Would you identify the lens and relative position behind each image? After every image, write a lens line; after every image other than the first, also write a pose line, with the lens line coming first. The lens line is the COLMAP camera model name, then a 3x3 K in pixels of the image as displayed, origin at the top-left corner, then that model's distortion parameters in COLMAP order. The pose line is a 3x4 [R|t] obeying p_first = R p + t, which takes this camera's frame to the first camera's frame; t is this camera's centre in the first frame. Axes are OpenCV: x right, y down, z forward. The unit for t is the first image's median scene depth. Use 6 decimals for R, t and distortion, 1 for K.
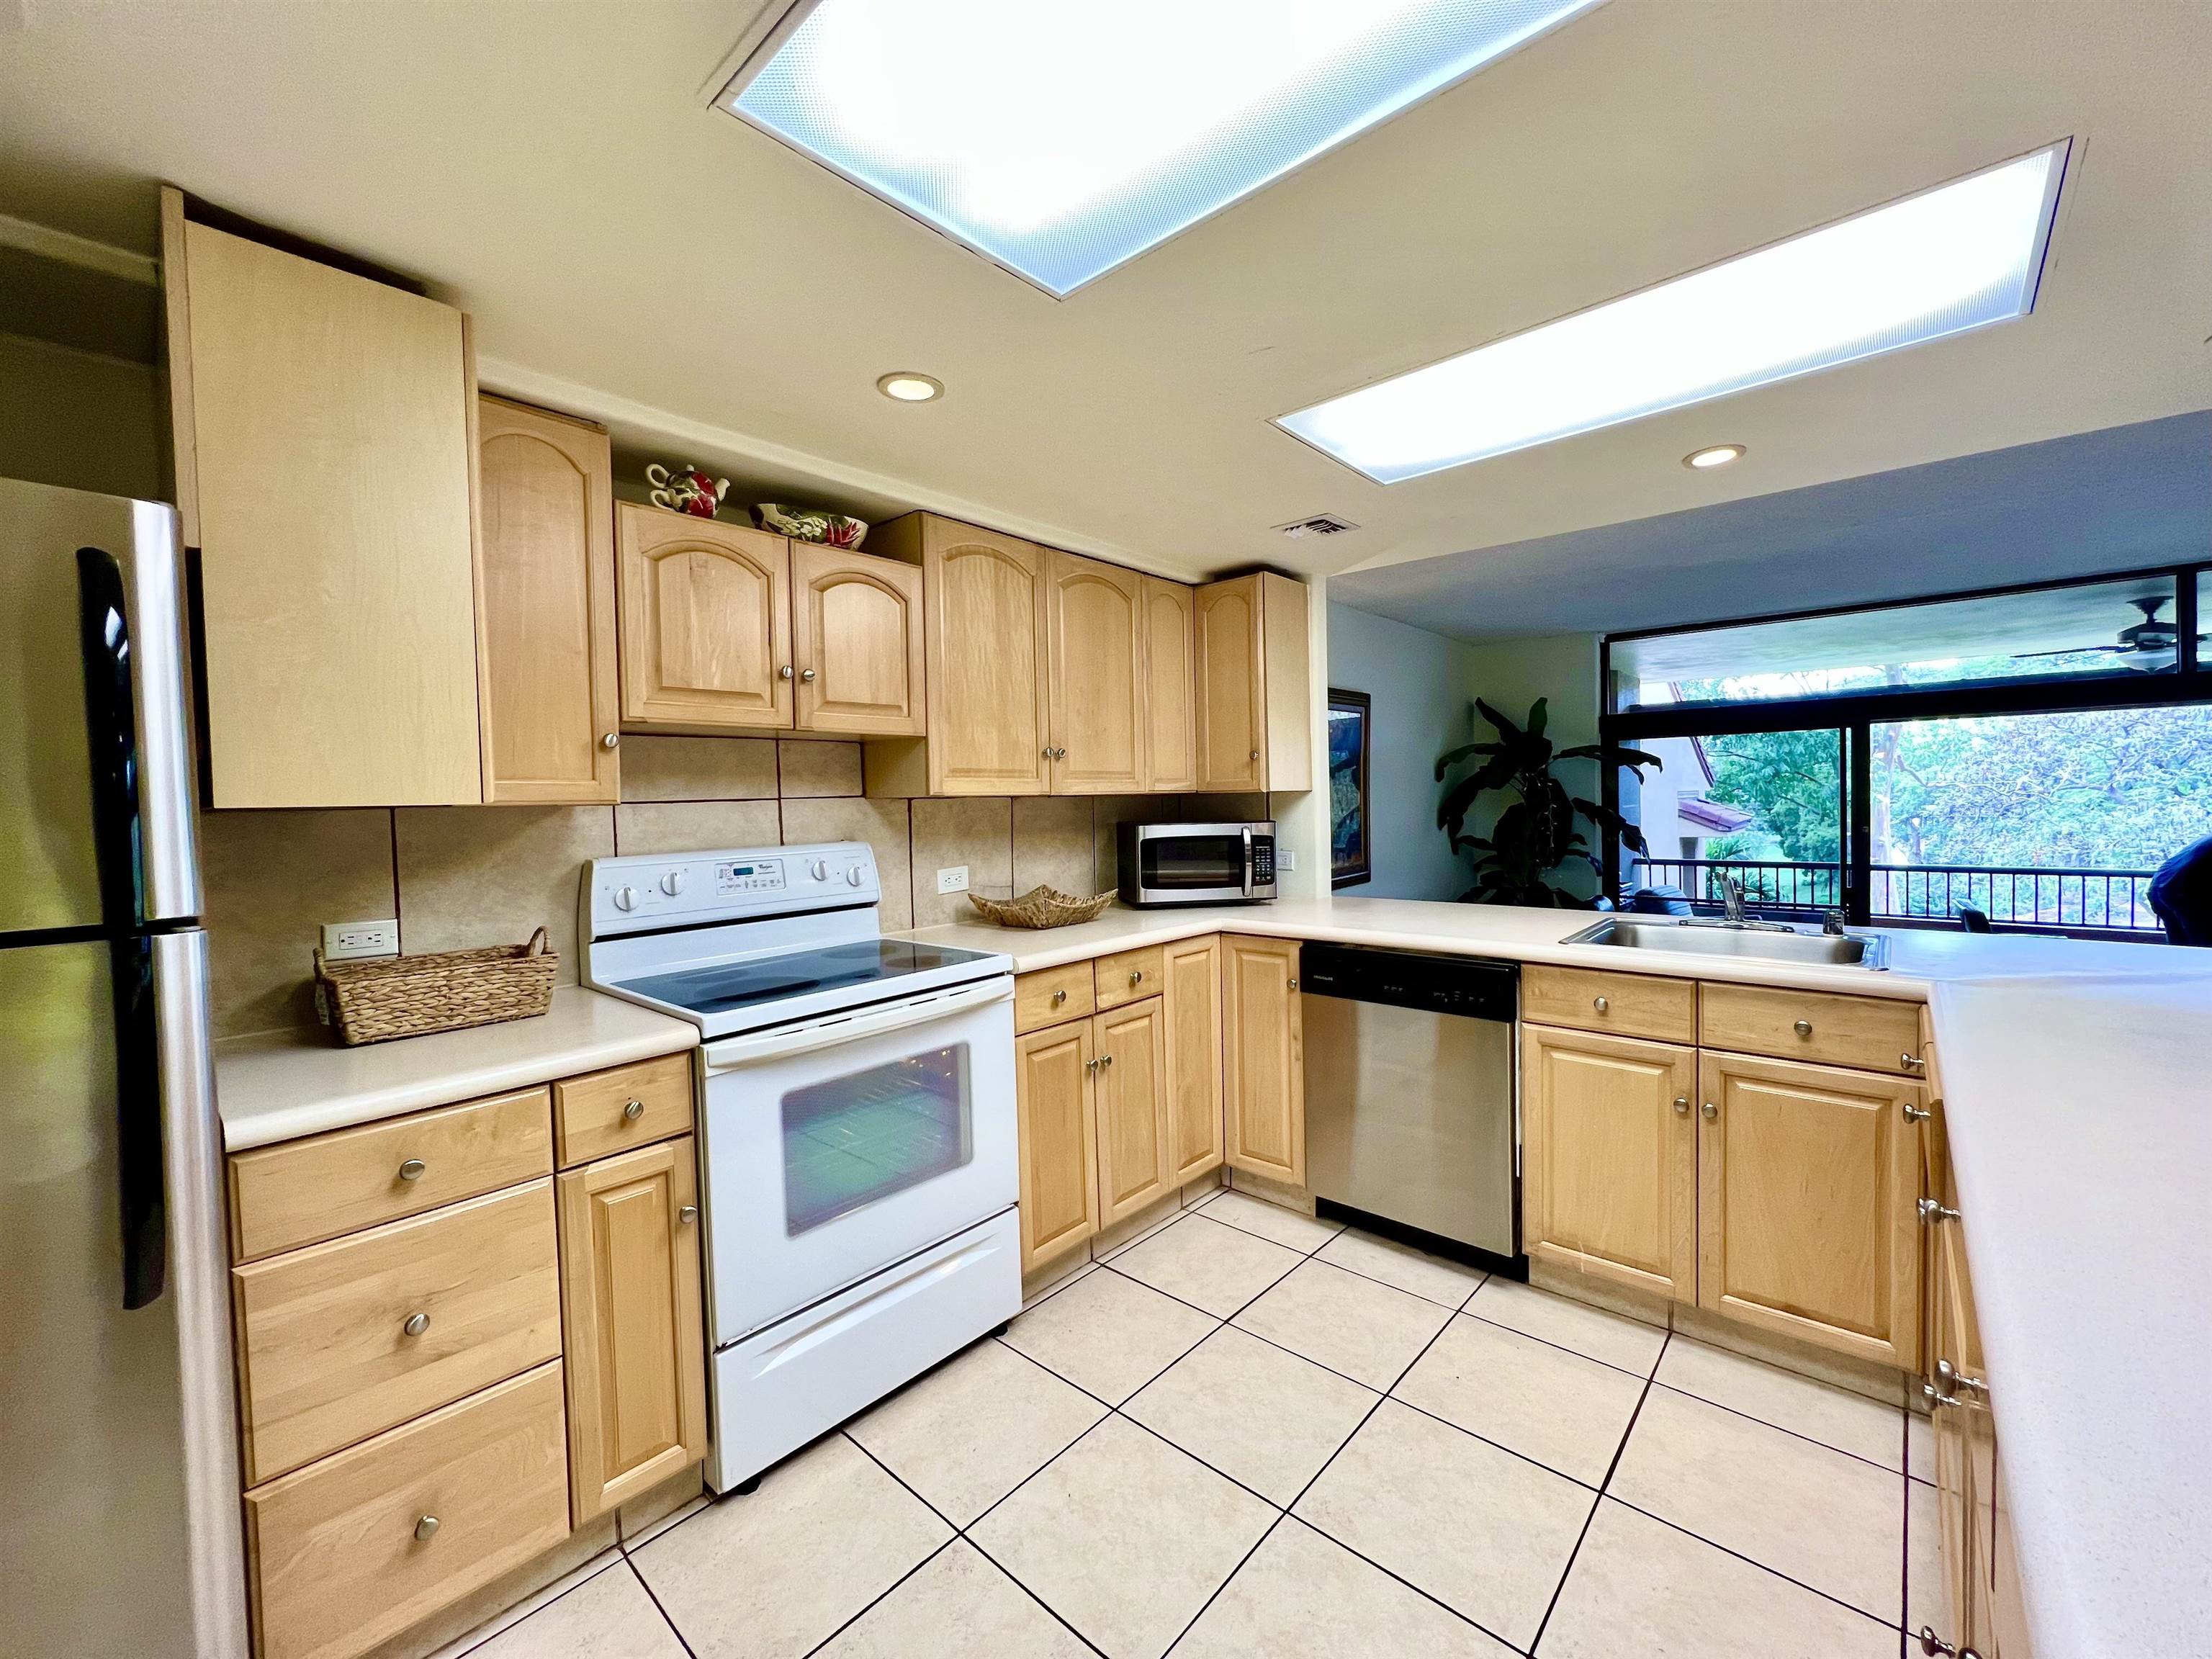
lens RADIAL K [[889.3, 0, 1106.0], [0, 889.3, 829.5], [0, 0, 1]] dist [-0.002286, -0.000152]
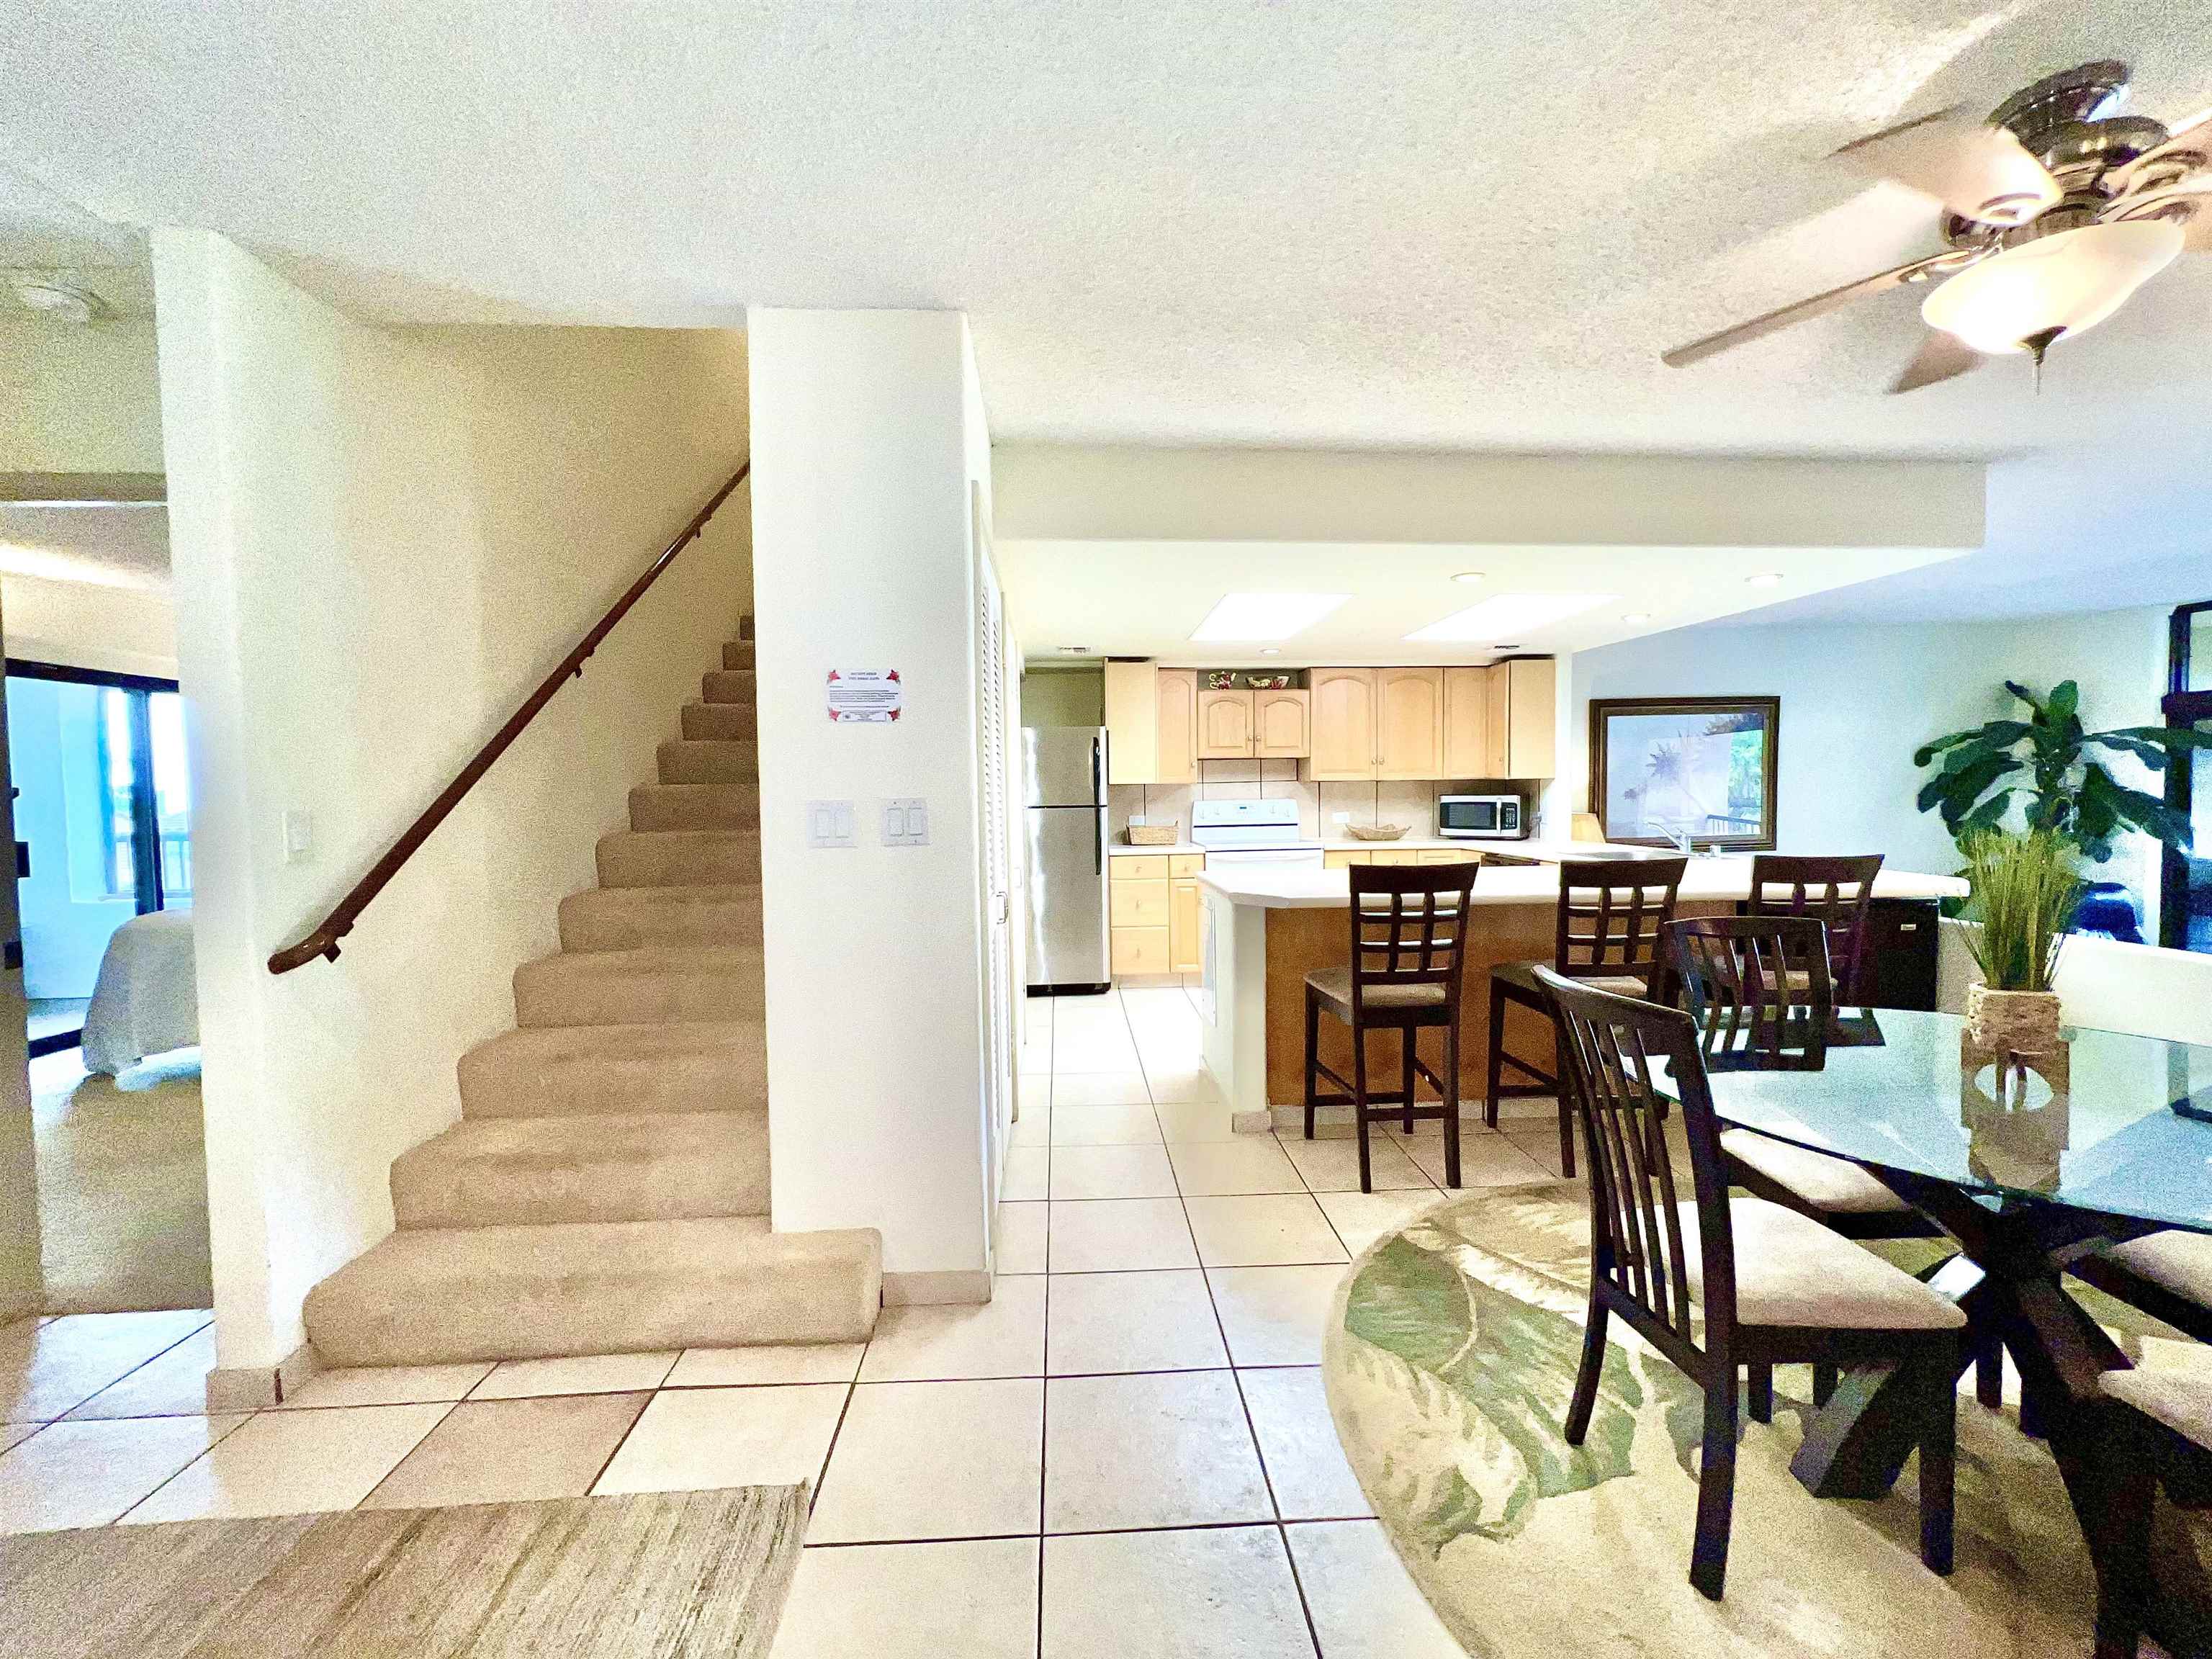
lens RADIAL K [[884.9, 0, 1096.8], [0, 884.9, 822.5], [0, 0, 1]] dist [-0.007535, -0.000436]
pose [[0.705551, 0.043716, -0.707310, 1.221238], [-0.027905, 0.999035, 0.033910, 0.012722], [0.708110, -0.004188, 0.706090, -1.266334]]
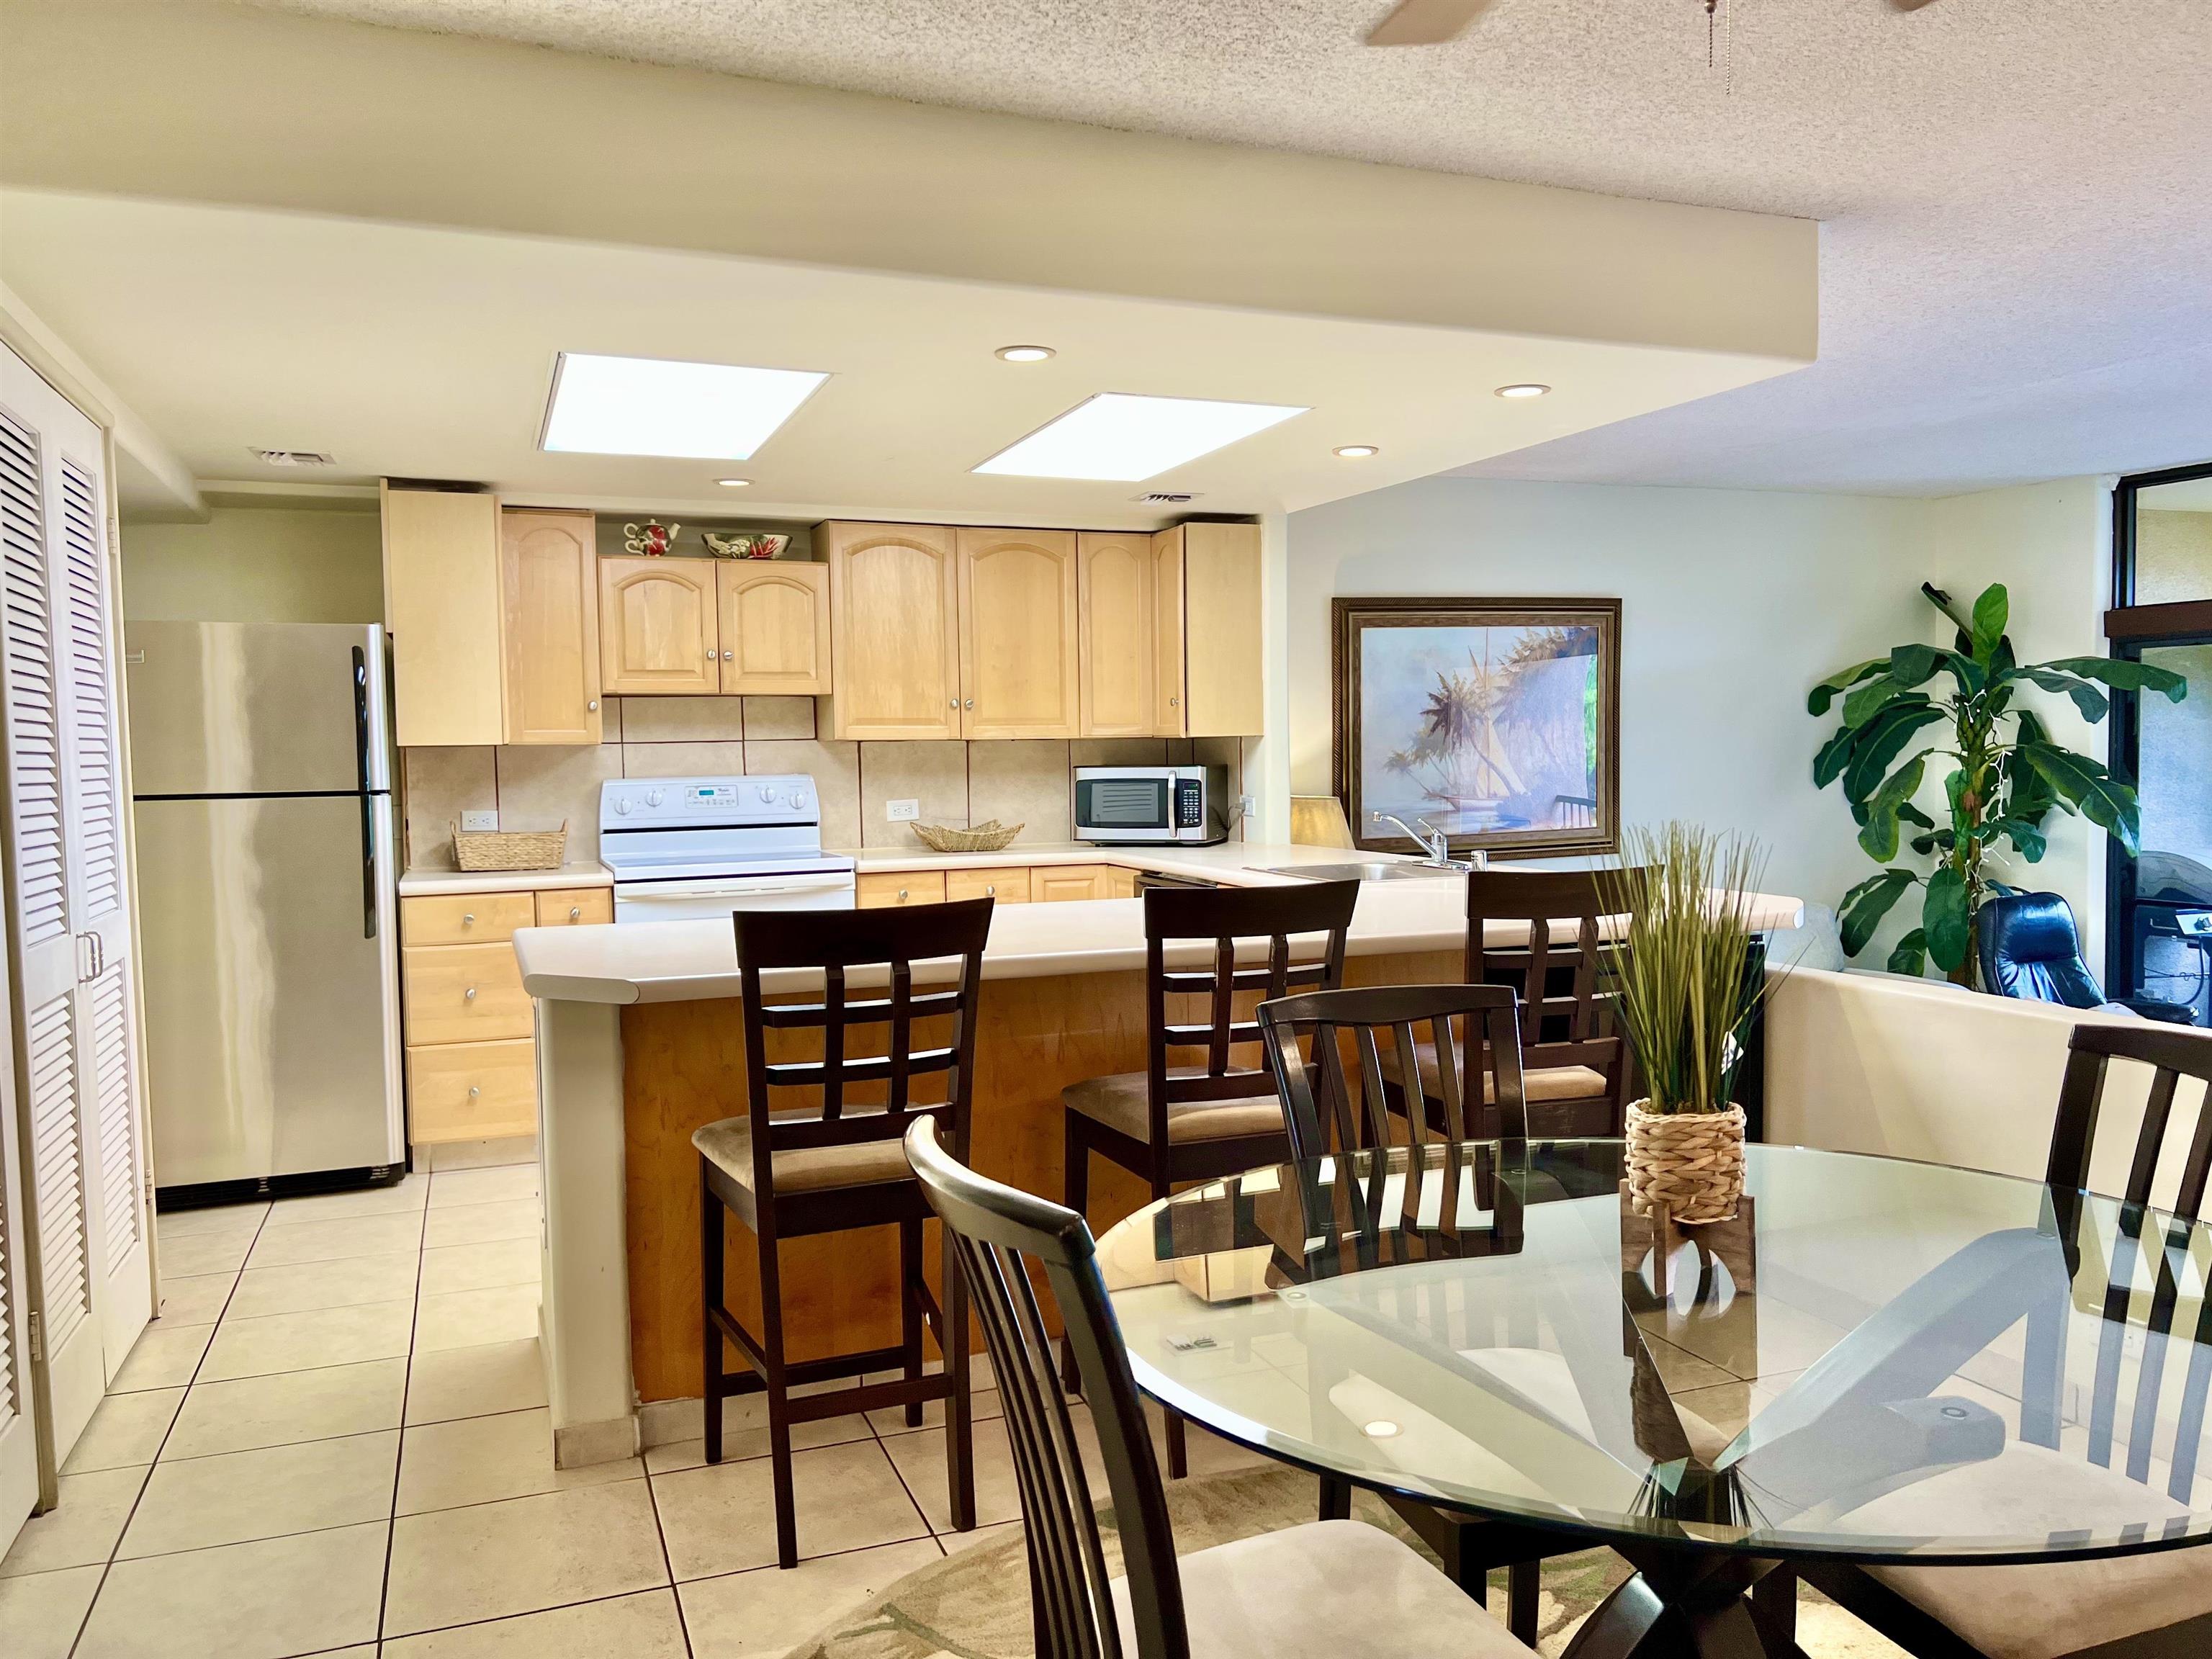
lens RADIAL K [[1659.8, 0, 1115.0], [0, 1659.8, 836.2], [0, 0, 1]] dist [0.065225, -0.100657]
pose [[0.894315, 0.036661, -0.445934, 1.343346], [-0.022238, 0.999048, 0.037536, 0.002933], [0.446886, -0.023652, 0.894278, -1.060597]]
